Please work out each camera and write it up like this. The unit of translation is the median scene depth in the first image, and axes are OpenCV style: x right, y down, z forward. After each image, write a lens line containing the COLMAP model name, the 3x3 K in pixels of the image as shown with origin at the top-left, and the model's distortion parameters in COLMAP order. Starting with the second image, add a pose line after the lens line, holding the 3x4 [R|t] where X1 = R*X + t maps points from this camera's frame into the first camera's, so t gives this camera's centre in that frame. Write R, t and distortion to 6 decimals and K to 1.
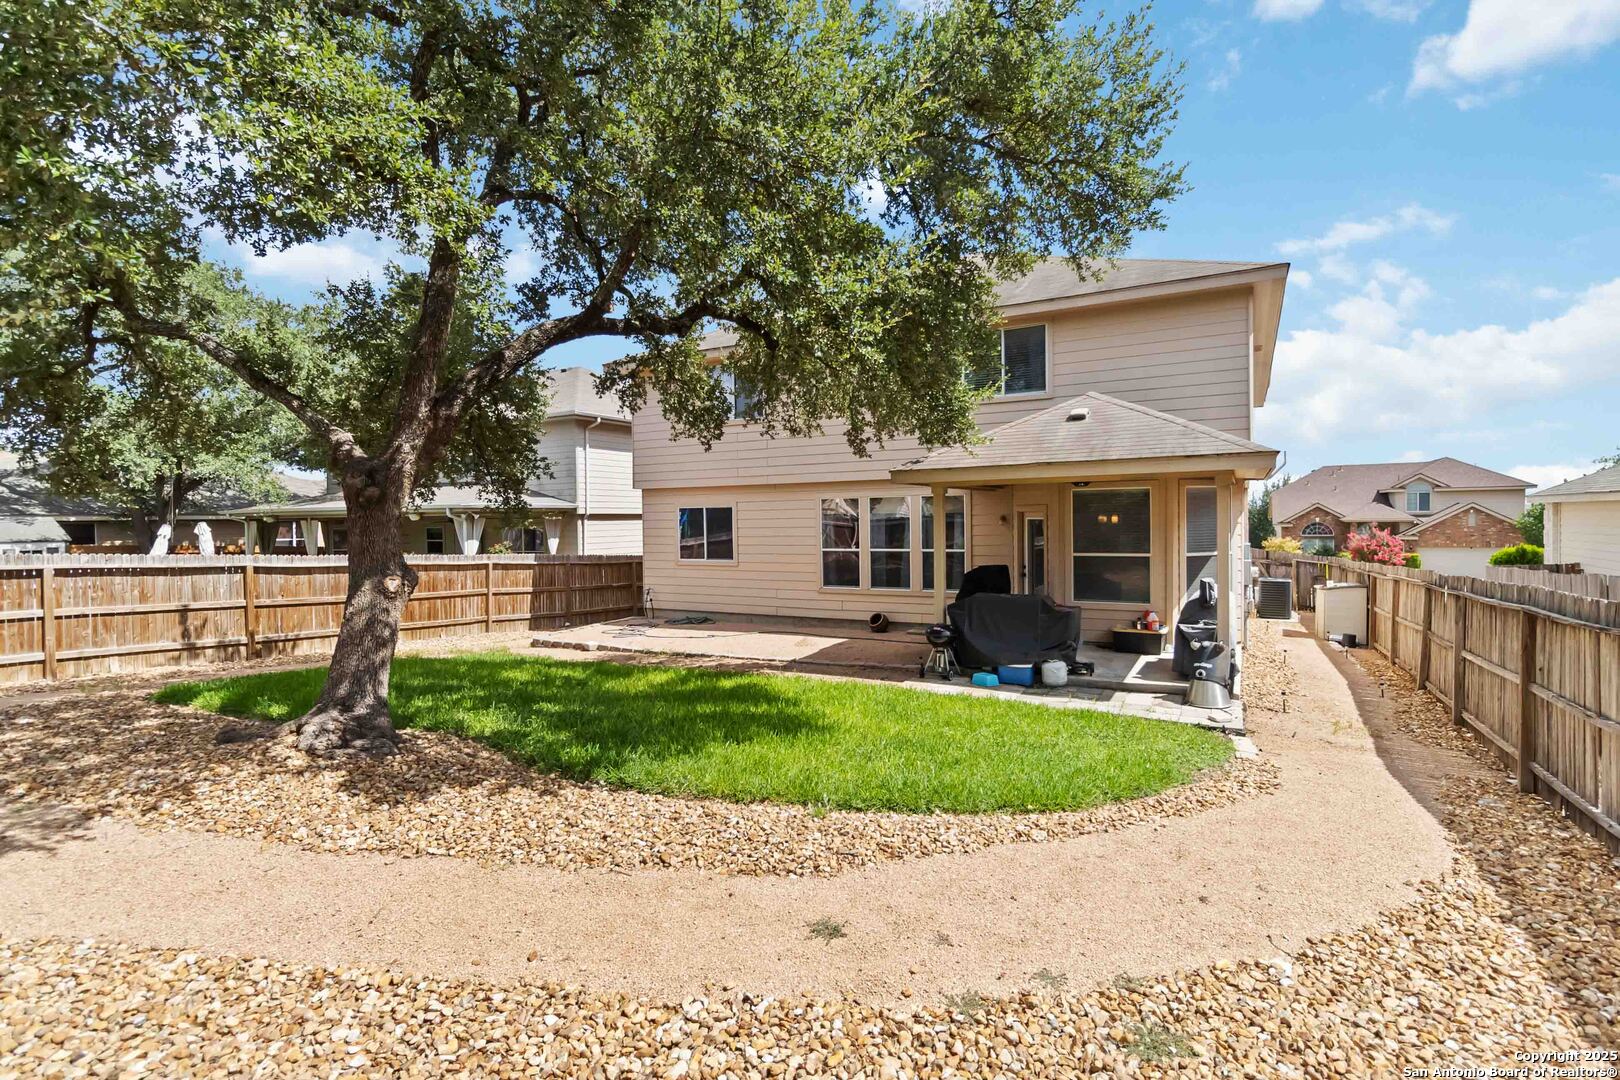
lens RADIAL K [[767.2, 0, 821.5], [0, 767.2, 537.3], [0, 0, 1]] dist [-0.001942, 0.001152]
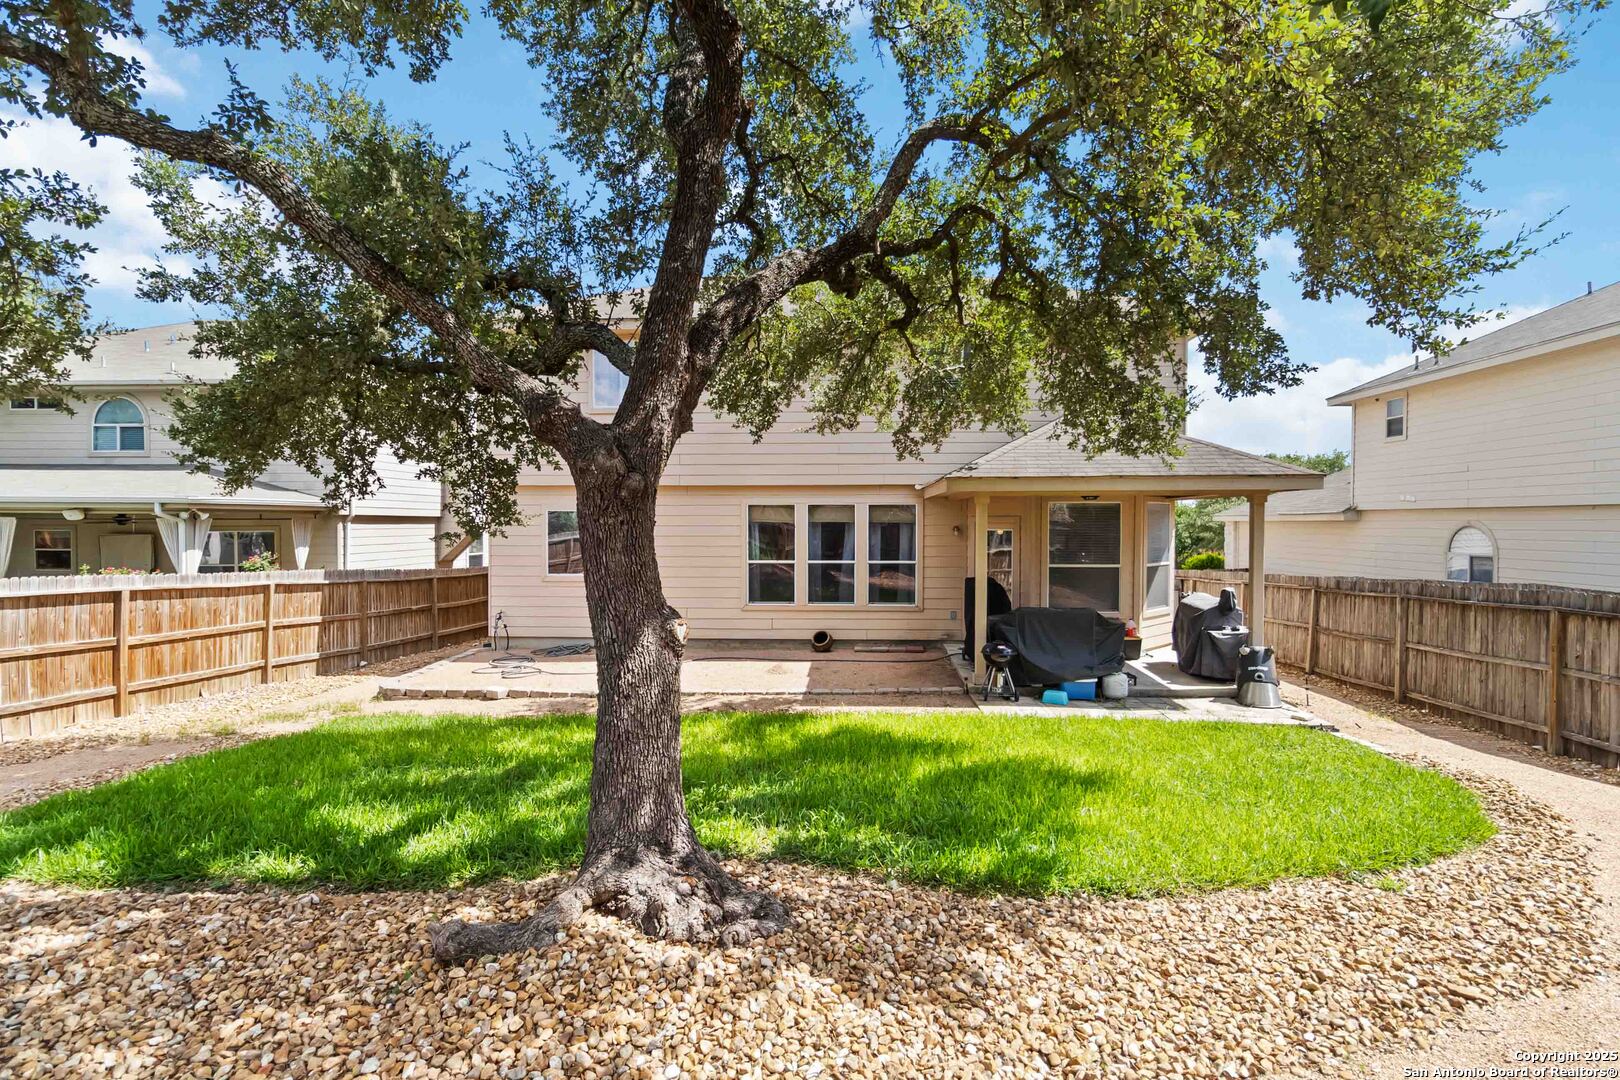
lens RADIAL K [[767.2, 0, 812.6], [0, 767.2, 537.8], [0, 0, 1]] dist [-0.001942, 0.001152]
pose [[0.901871, 0.006239, 0.431960, -0.337458], [-0.002811, 0.999959, -0.008574, -0.004203], [-0.431996, 0.006518, 0.901852, 0.183929]]
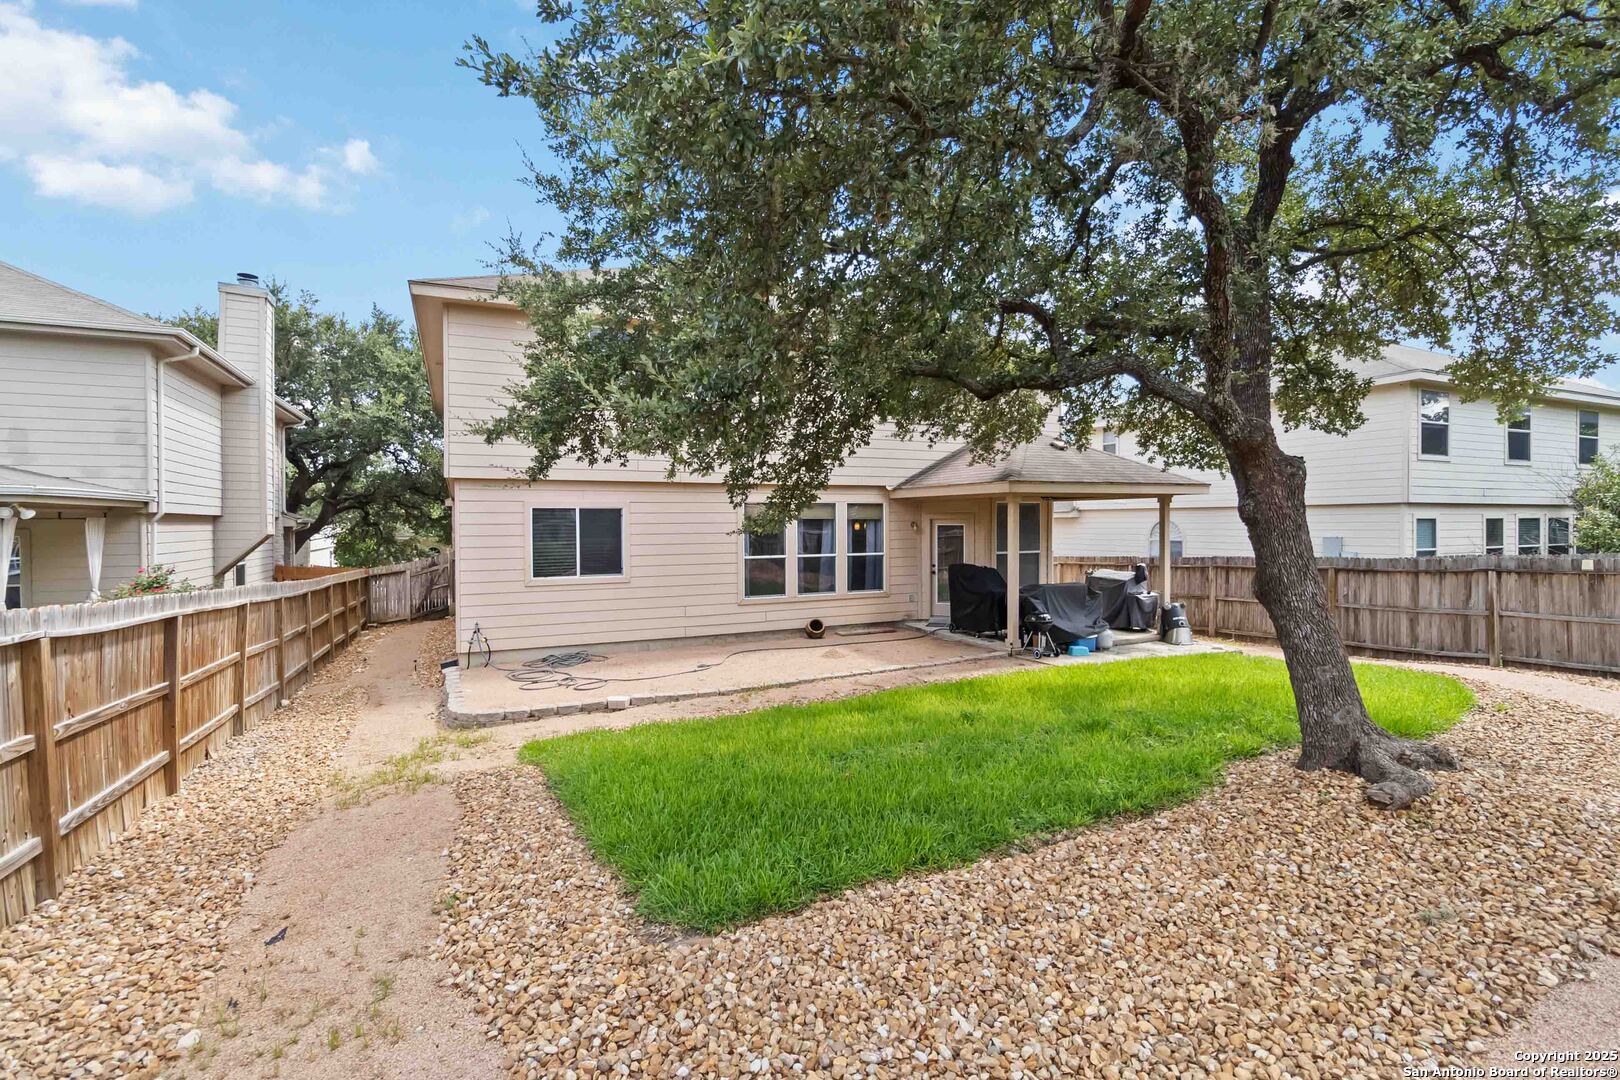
lens RADIAL K [[767.2, 0, 815.9], [0, 767.2, 542.4], [0, 0, 1]] dist [-0.001942, 0.001152]
pose [[0.580481, -0.013588, 0.814161, -0.743454], [0.018104, 0.999829, 0.003779, -0.004088], [-0.814073, 0.012546, 0.580627, 0.431920]]
